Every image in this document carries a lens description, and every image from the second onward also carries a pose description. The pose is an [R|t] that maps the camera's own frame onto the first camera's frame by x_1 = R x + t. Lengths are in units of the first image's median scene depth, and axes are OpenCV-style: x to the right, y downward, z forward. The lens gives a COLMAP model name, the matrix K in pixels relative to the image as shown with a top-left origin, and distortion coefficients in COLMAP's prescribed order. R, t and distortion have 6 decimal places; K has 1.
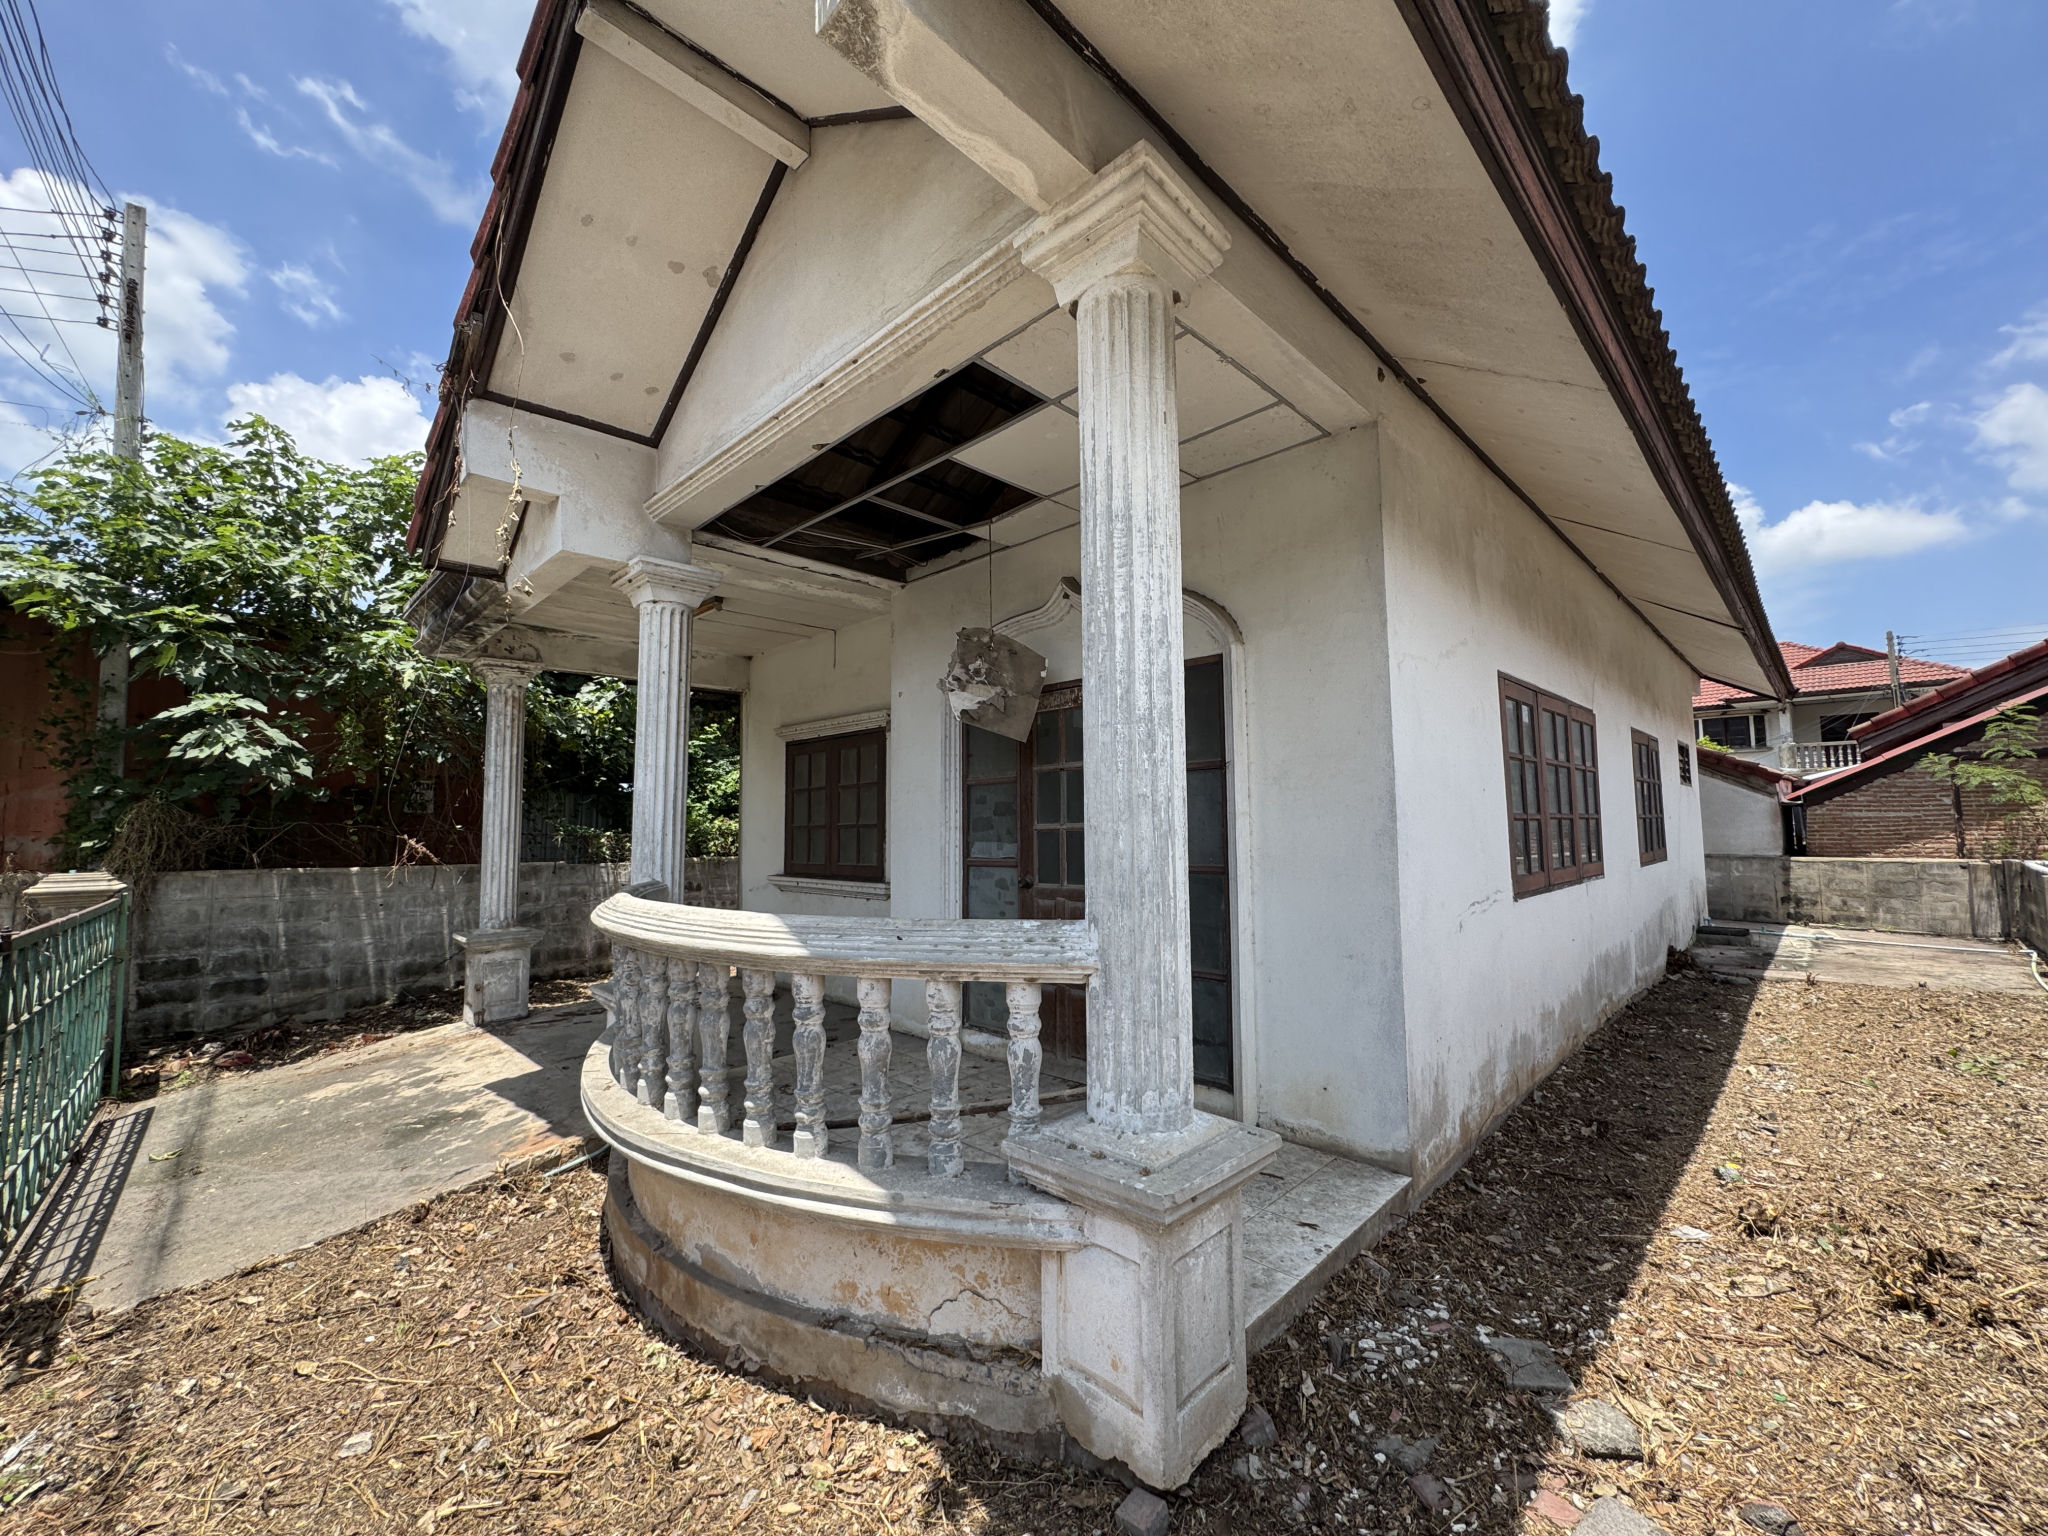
lens RADIAL K [[824.8, 0, 1023.8], [0, 824.8, 769.6], [0, 0, 1]] dist [-0.002111, -0.000437]
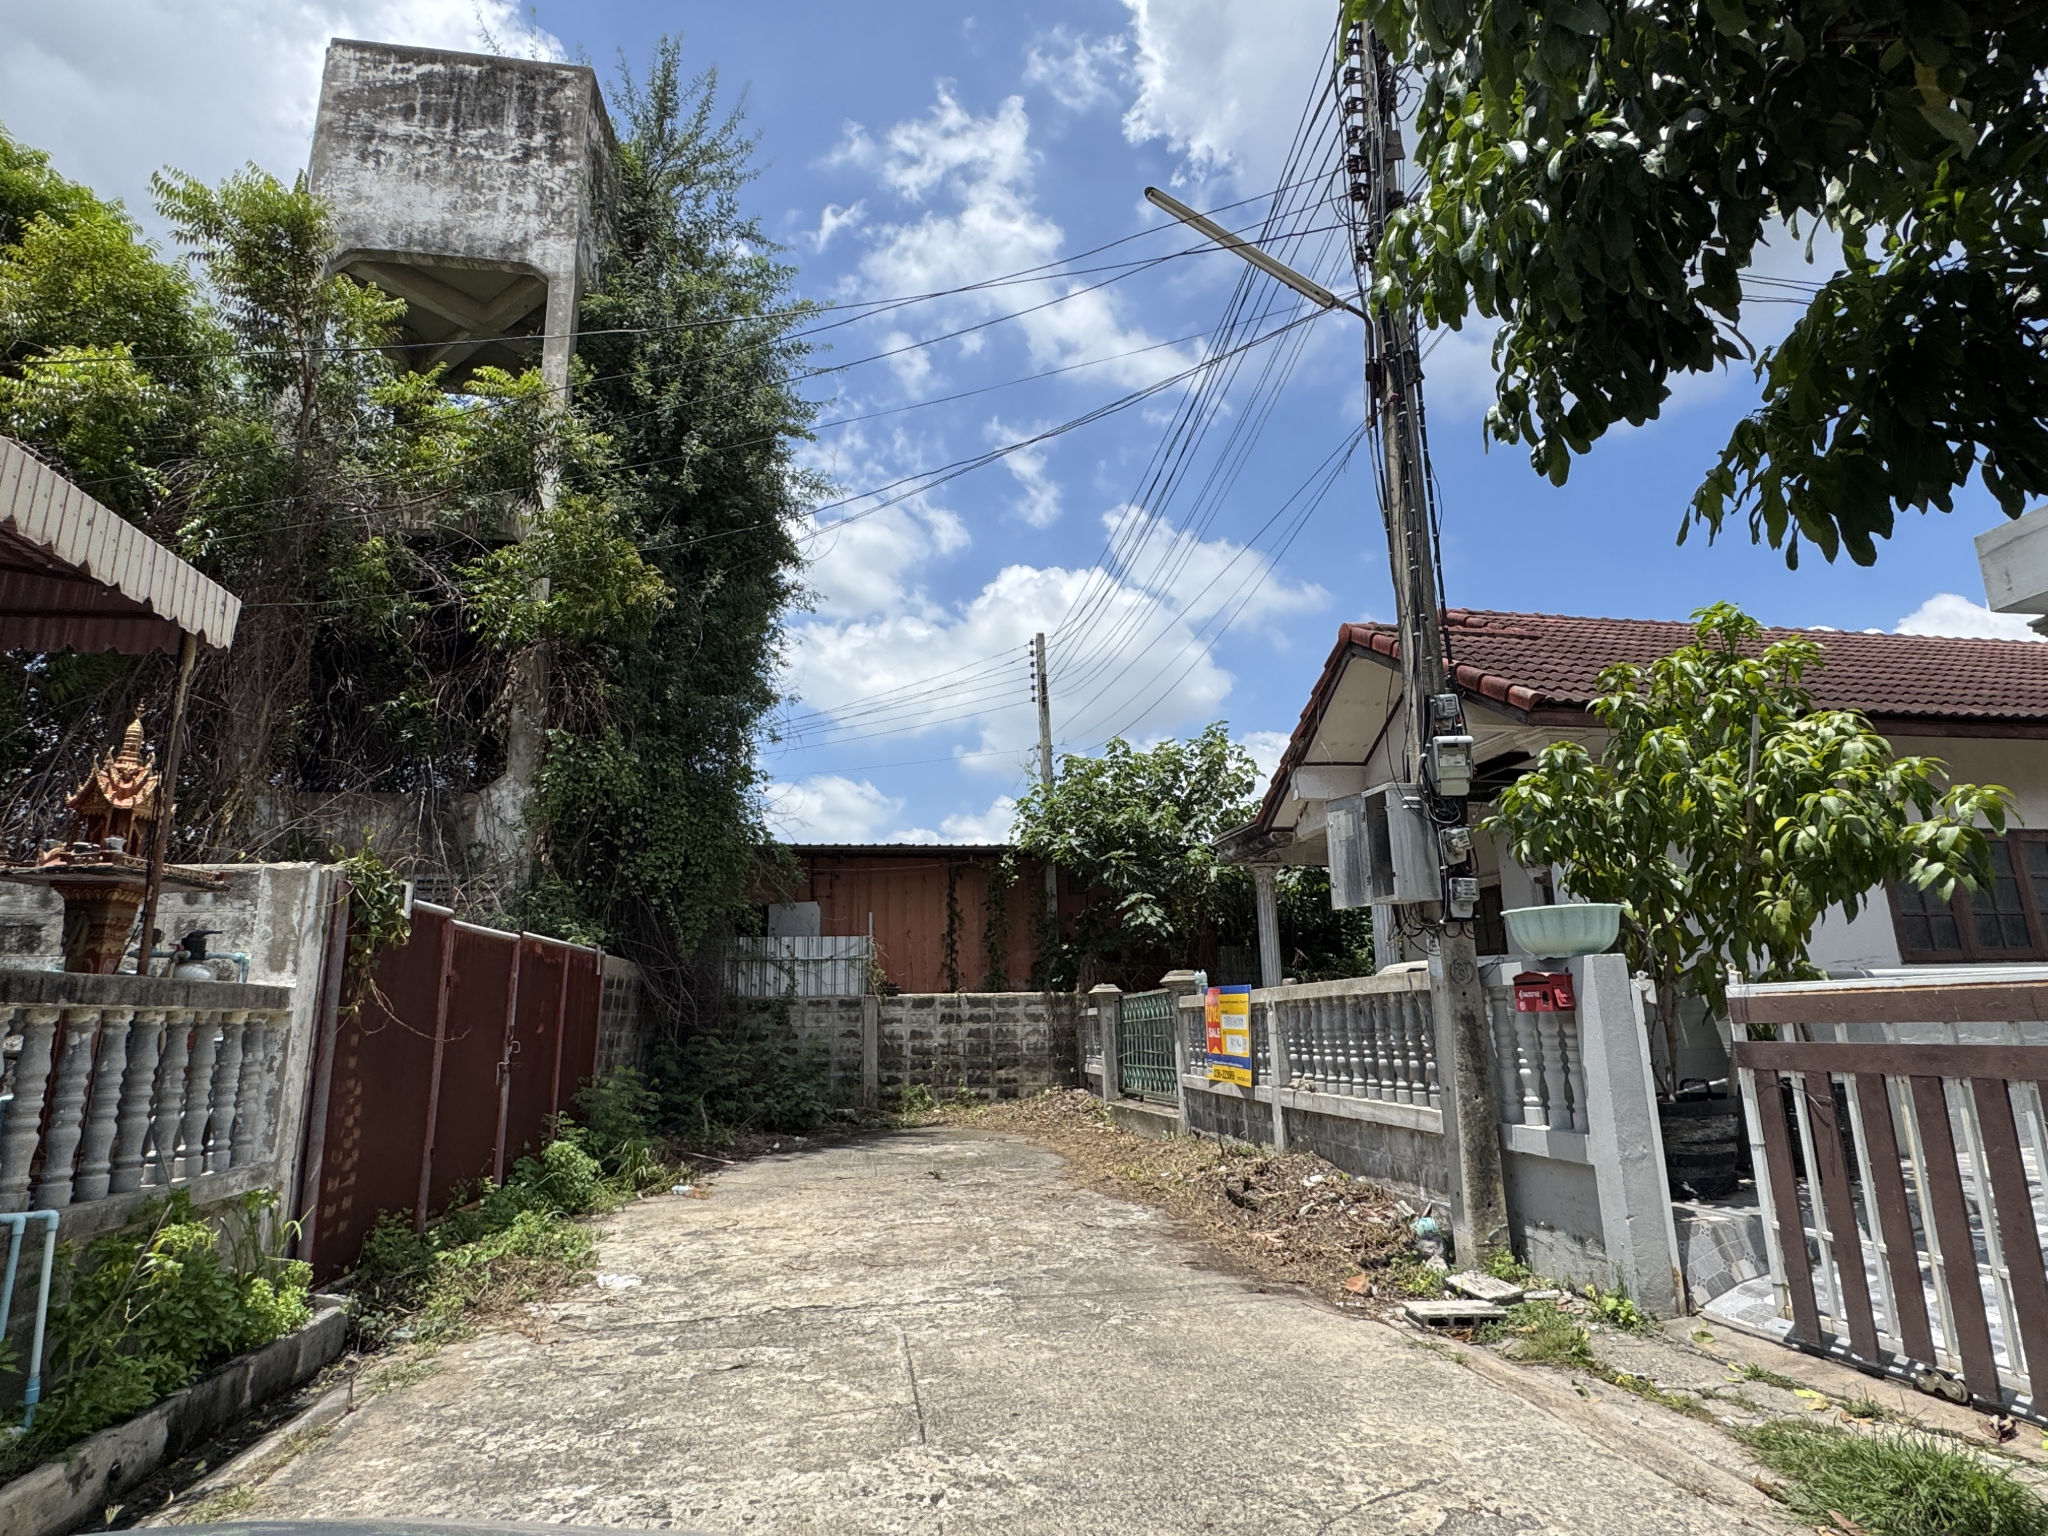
lens RADIAL K [[1109.4, 0, 1018.7], [0, 1109.4, 764.1], [0, 0, 1]] dist [0.006573, 0.000104]
pose [[0.824354, -0.133771, -0.550042, 0.363575], [0.050370, 0.985157, -0.164100, 0.029870], [0.563830, 0.107571, 0.818856, -1.709668]]
